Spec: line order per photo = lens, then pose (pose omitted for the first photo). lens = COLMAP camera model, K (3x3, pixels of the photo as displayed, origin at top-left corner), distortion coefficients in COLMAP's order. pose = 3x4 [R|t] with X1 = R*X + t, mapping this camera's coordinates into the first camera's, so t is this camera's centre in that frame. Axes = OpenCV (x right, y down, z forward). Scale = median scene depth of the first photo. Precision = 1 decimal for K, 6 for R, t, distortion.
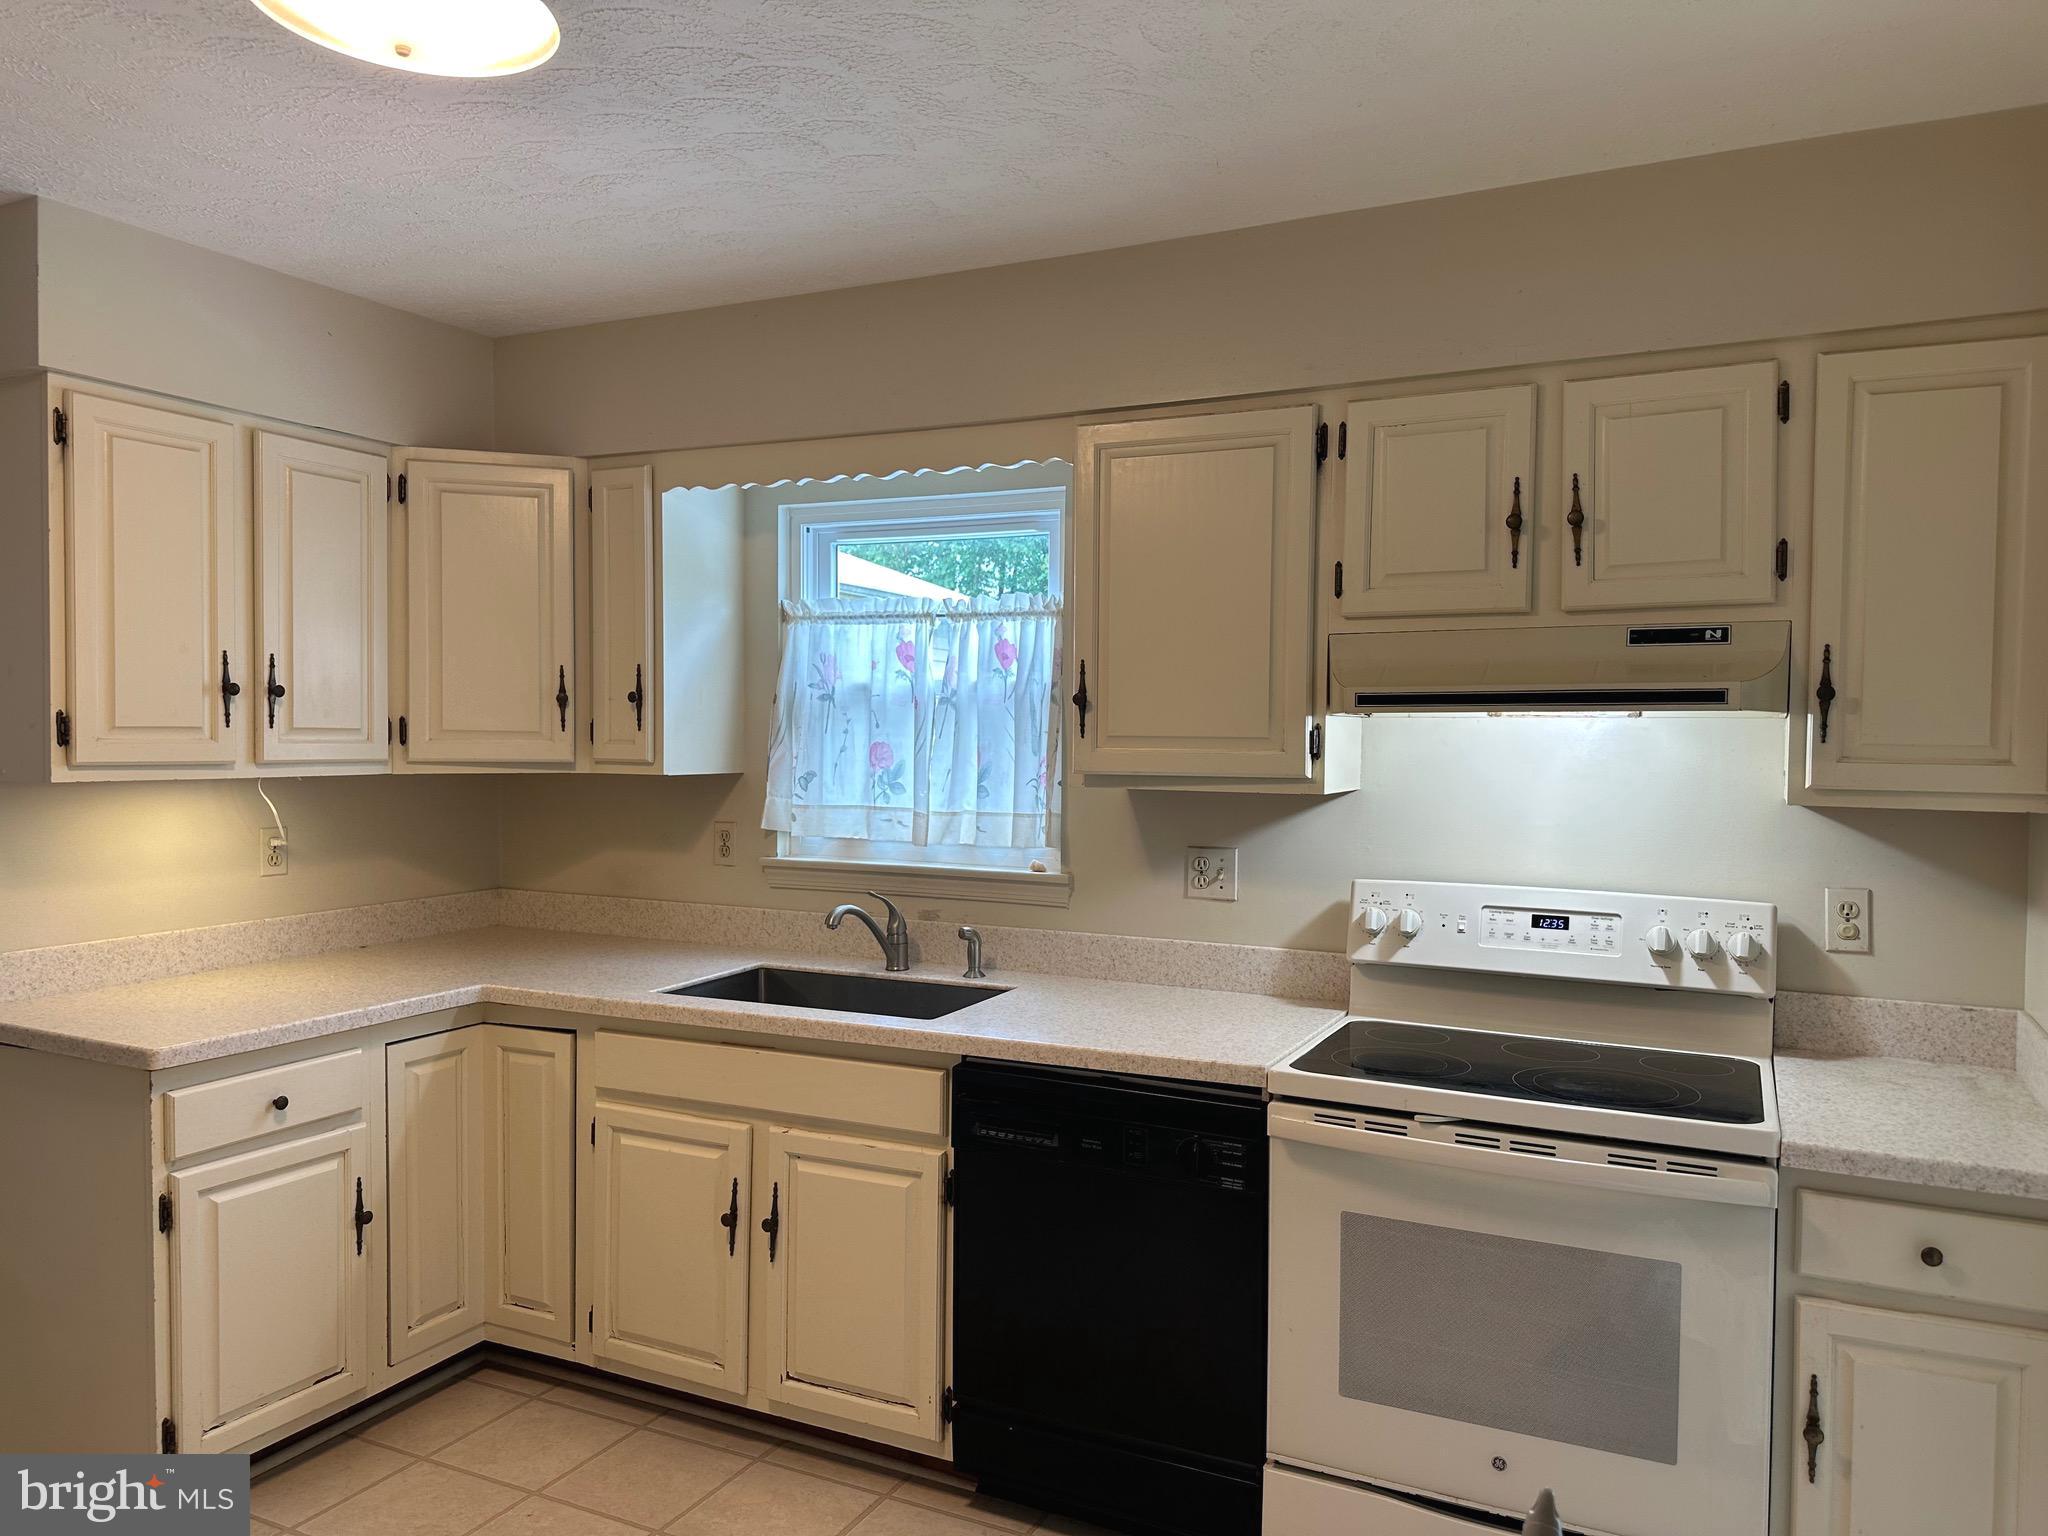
lens RADIAL K [[1476.0, 0, 1020.4], [0, 1476.0, 764.9], [0, 0, 1]] dist [0.058809, -0.053515]
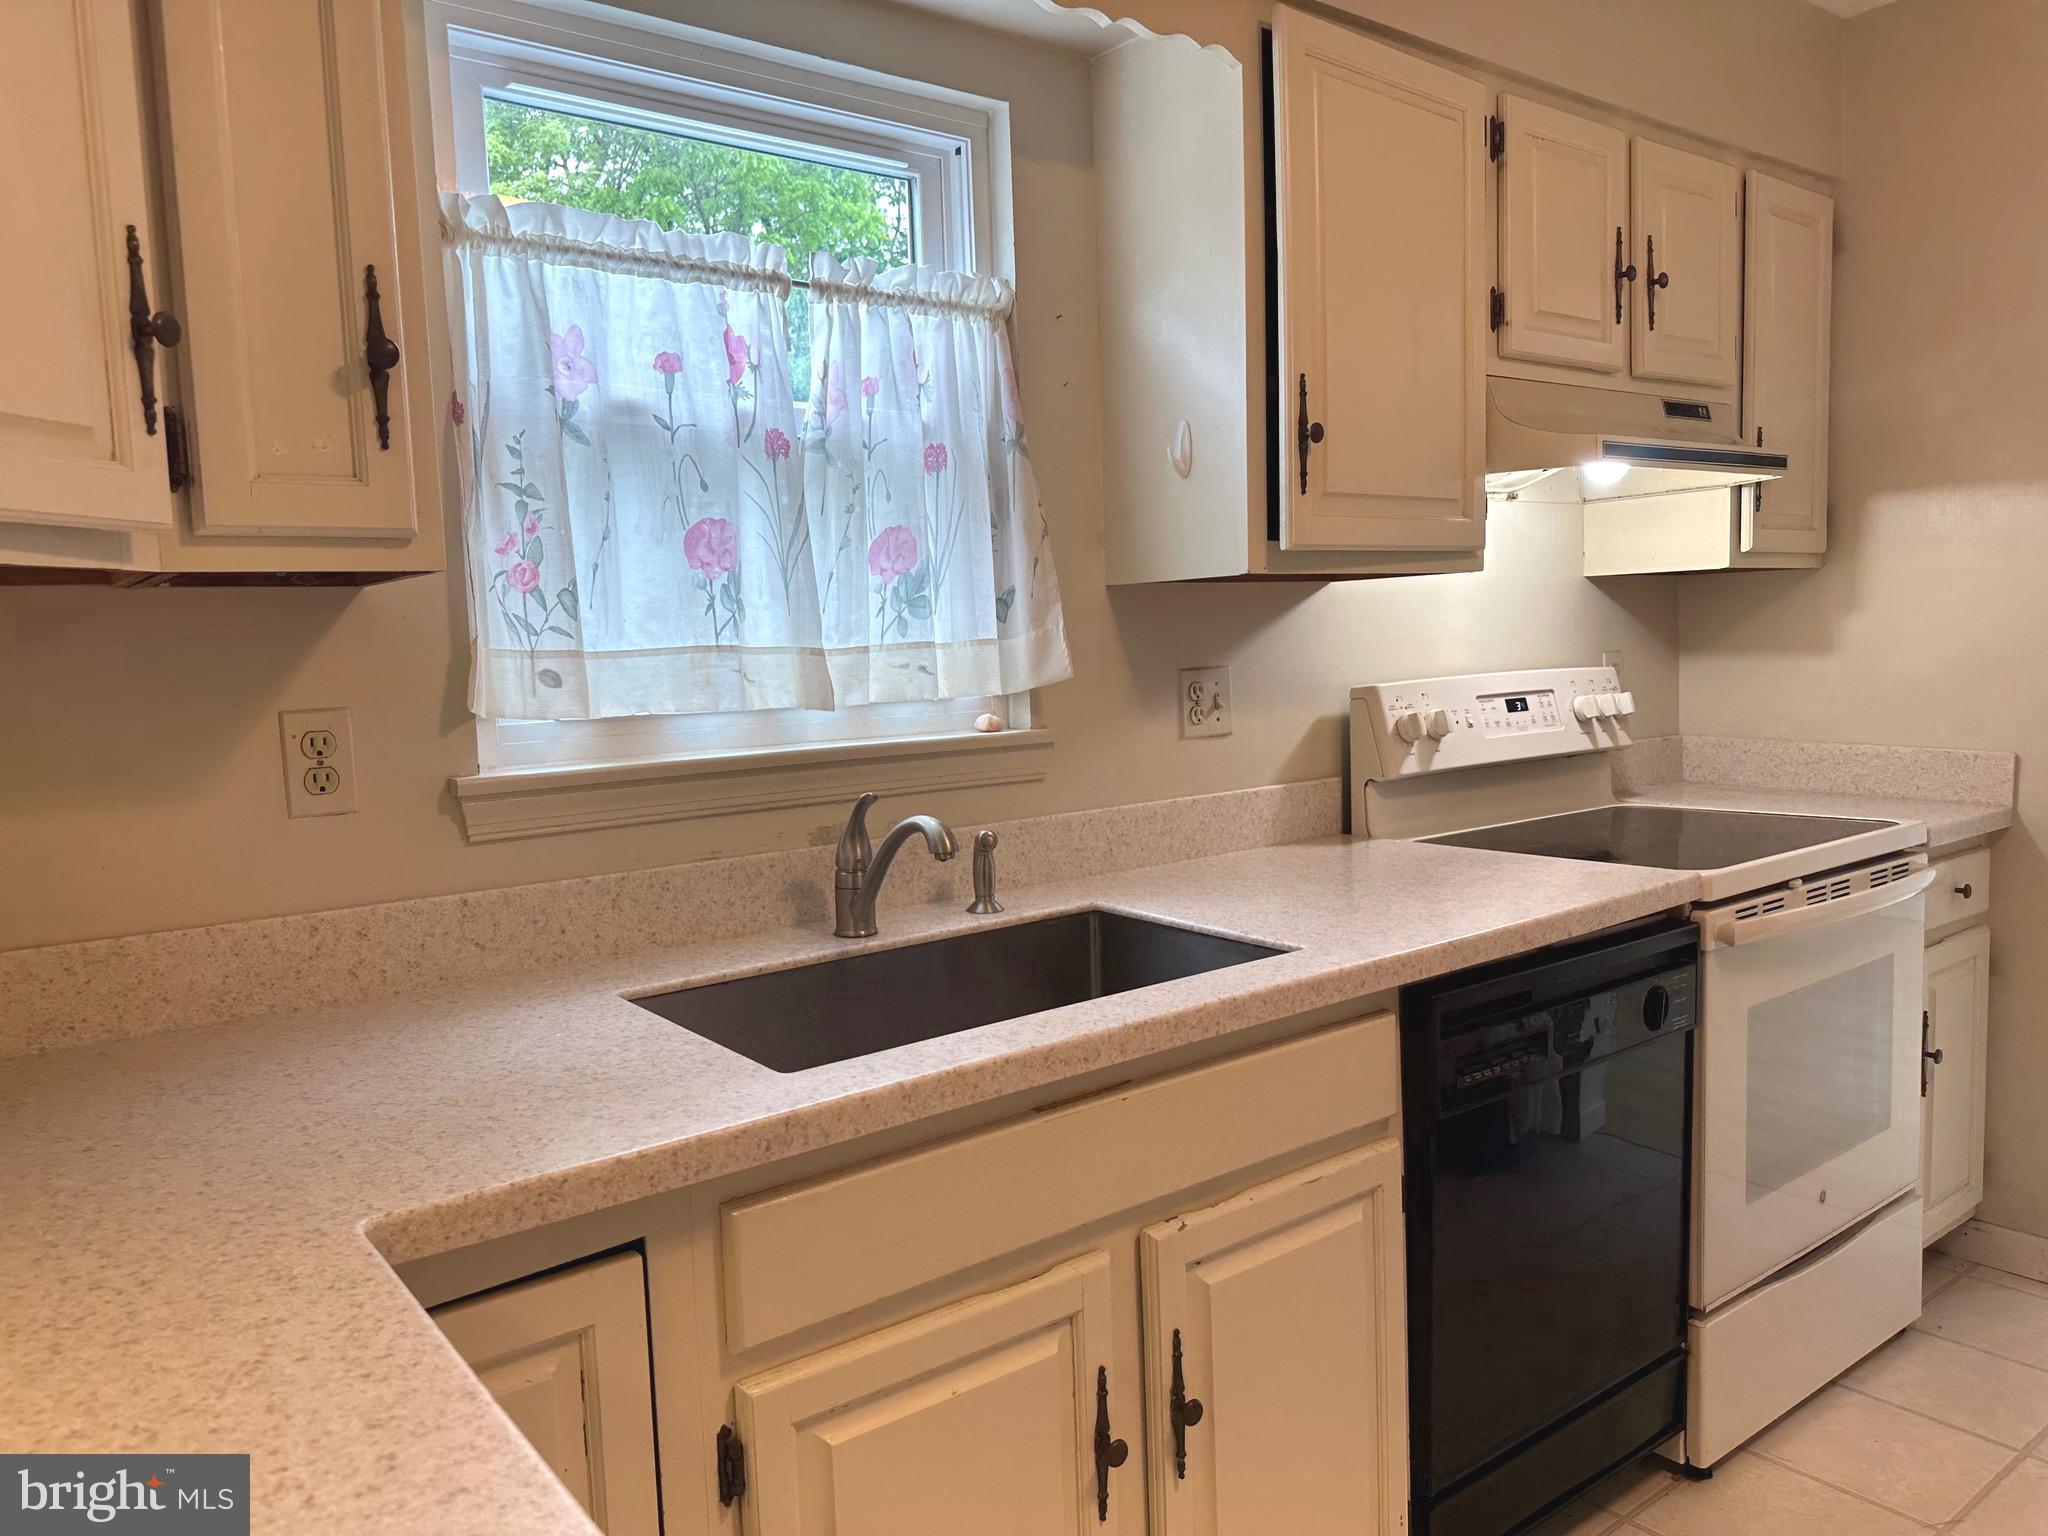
lens RADIAL K [[1476.0, 0, 1035.2], [0, 1476.0, 777.9], [0, 0, 1]] dist [0.058809, -0.053515]
pose [[0.411264, -0.112331, 0.904568, -0.598447], [0.058589, 0.993583, 0.096748, 0.035190], [-0.909631, 0.013208, 0.415206, 0.783323]]
